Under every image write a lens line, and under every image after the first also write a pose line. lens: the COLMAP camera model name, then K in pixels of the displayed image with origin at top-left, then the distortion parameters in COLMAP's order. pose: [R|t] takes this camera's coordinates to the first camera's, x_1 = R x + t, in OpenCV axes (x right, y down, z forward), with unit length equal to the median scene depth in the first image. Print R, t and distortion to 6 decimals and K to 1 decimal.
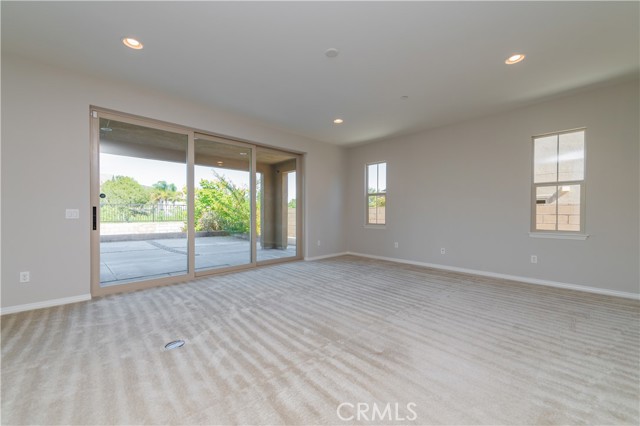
lens RADIAL K [[256.4, 0, 320.0], [0, 256.4, 213.0], [0, 0, 1]] dist [-0.000451, -0.000146]
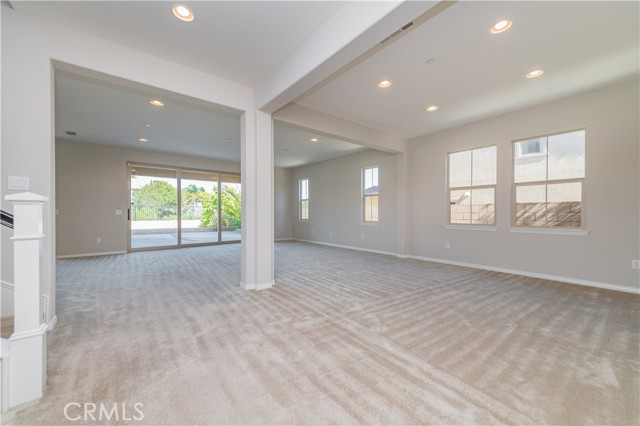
lens RADIAL K [[252.7, 0, 331.0], [0, 252.7, 208.9], [0, 0, 1]] dist [0.001758, 0.000063]
pose [[0.997811, -0.009170, -0.065490, 0.124743], [0.008332, 0.999880, -0.013060, 0.001013], [0.065601, 0.012486, 0.997768, -0.130999]]
